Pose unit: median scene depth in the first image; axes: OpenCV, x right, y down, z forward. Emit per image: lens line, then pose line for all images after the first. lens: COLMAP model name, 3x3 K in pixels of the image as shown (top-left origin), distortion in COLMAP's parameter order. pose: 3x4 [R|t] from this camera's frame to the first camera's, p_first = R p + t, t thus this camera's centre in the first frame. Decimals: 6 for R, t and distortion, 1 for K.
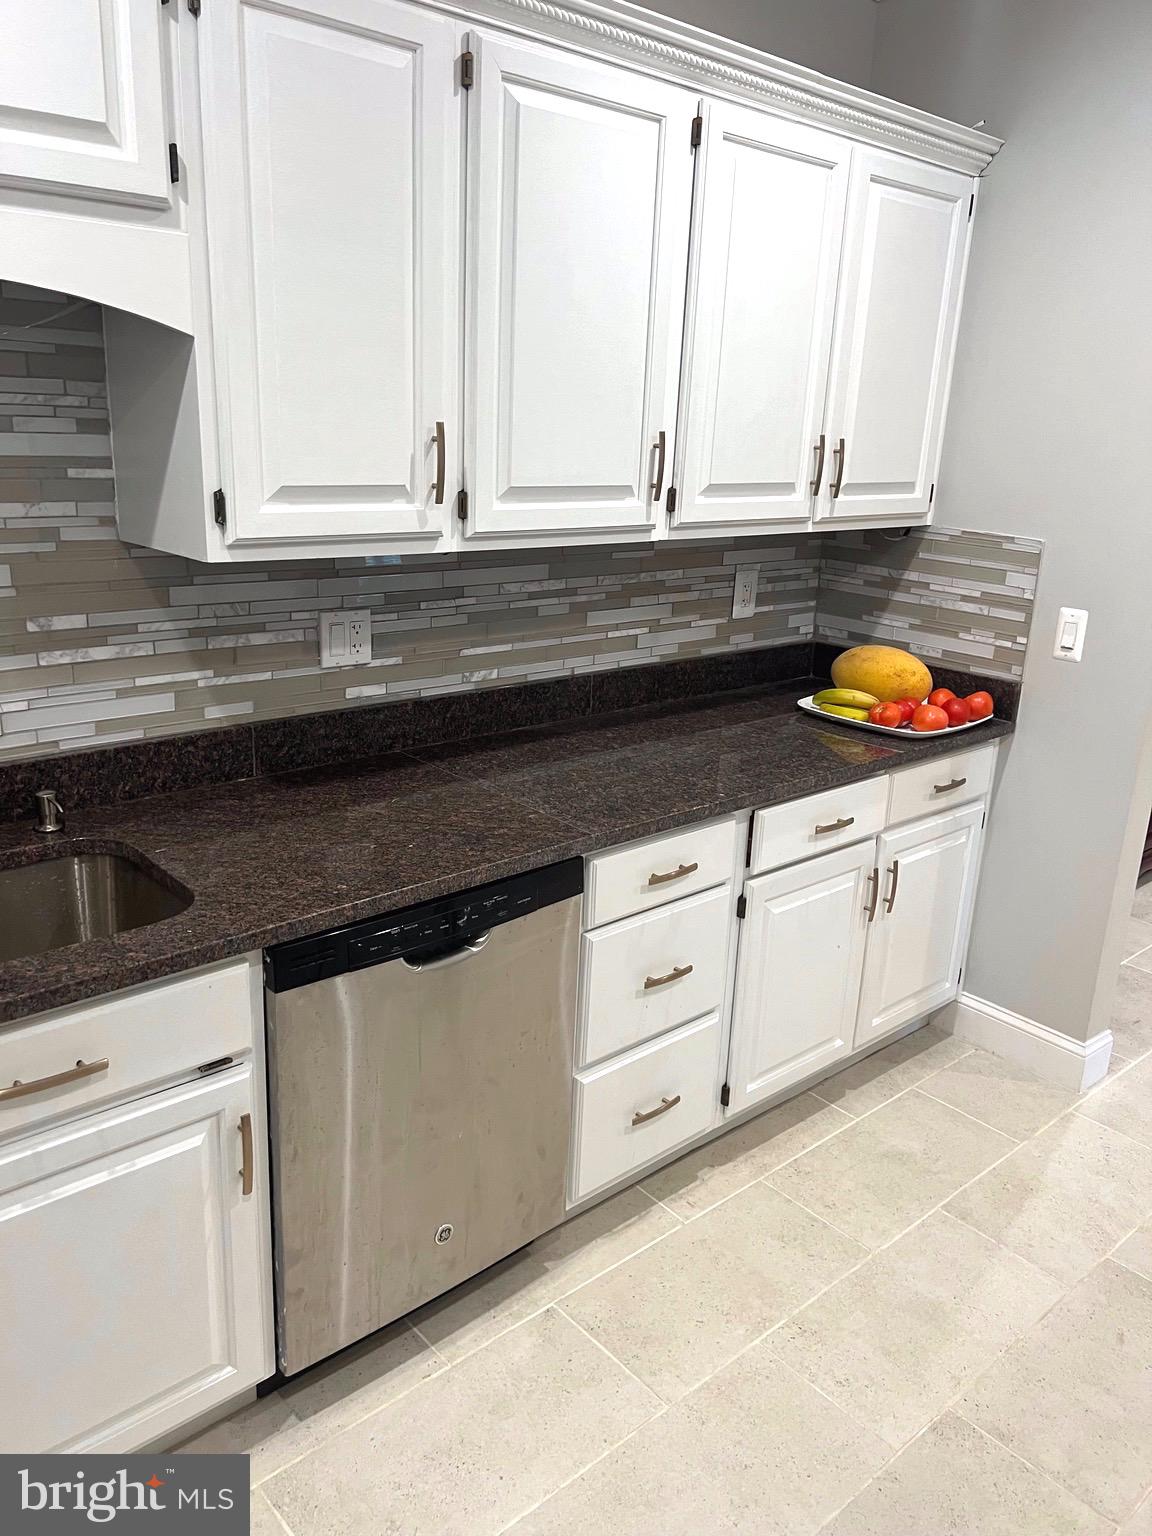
lens RADIAL K [[1150.2, 0, 586.1], [0, 1150.2, 769.7], [0, 0, 1]] dist [0.055562, -0.066885]
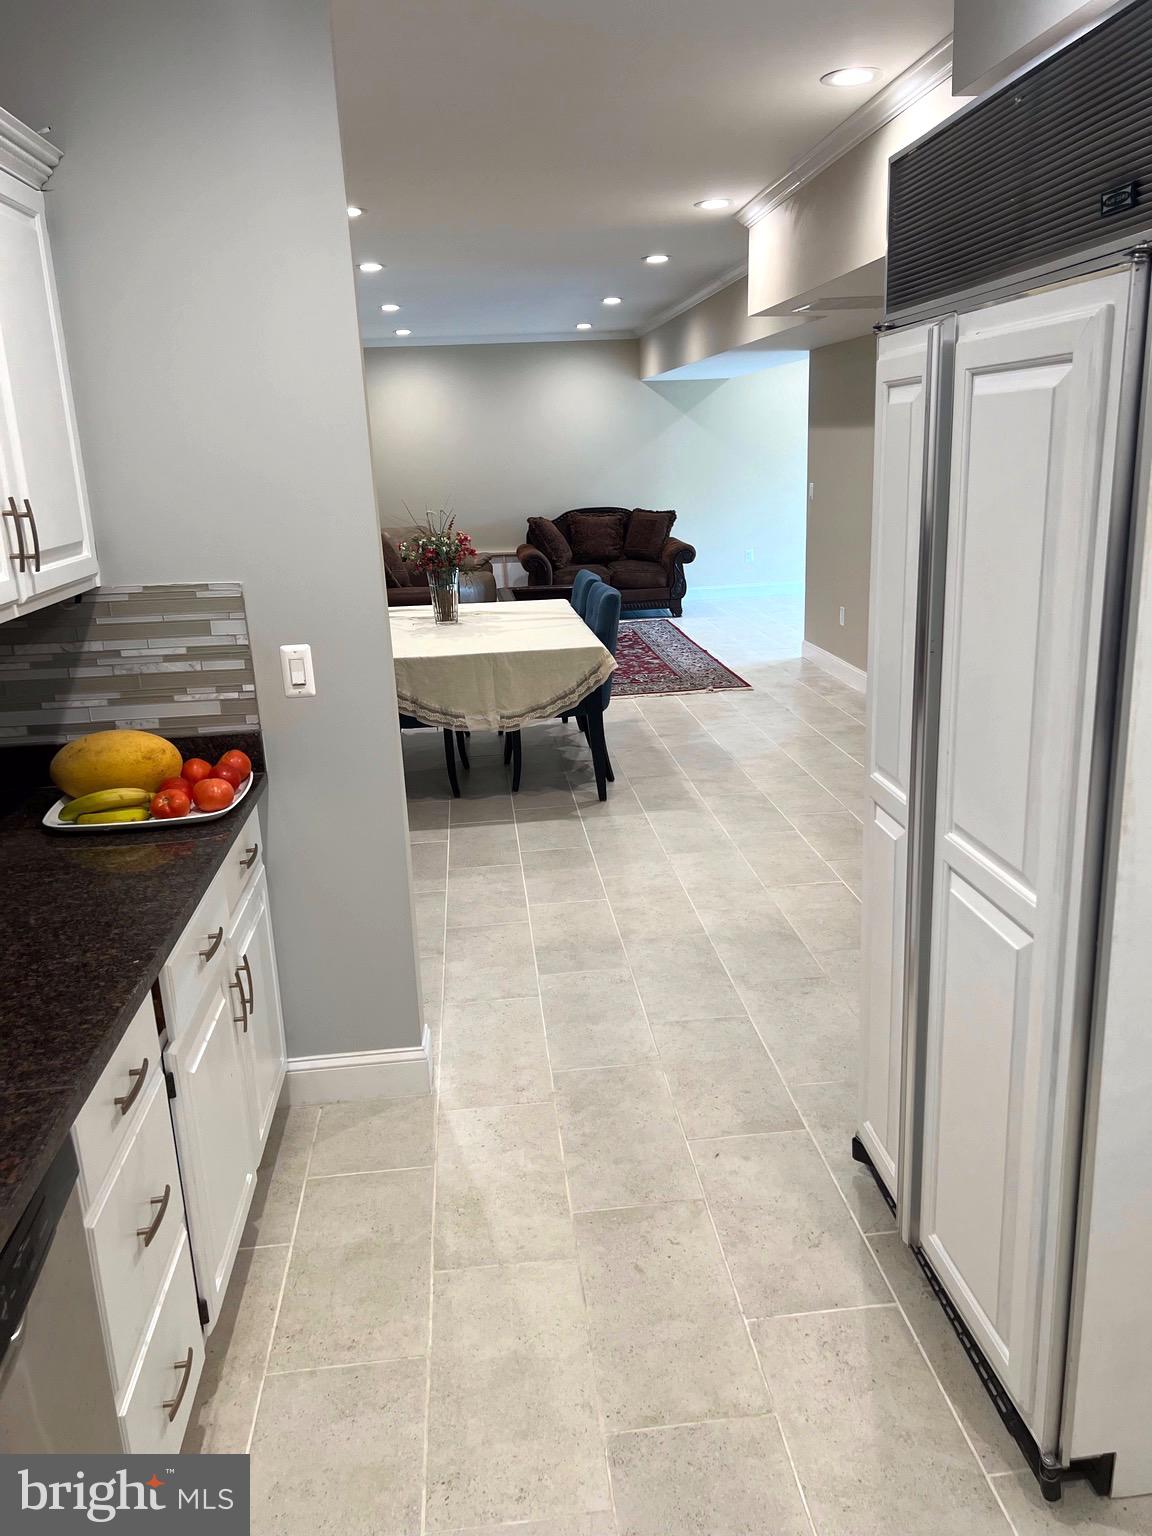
lens RADIAL K [[1150.2, 0, 580.1], [0, 1150.2, 771.5], [0, 0, 1]] dist [0.055562, -0.066885]
pose [[0.582875, -0.286224, 0.760482, -0.204630], [0.303478, 0.944864, 0.123019, -0.080825], [-0.753763, 0.159085, 0.637600, 0.202705]]
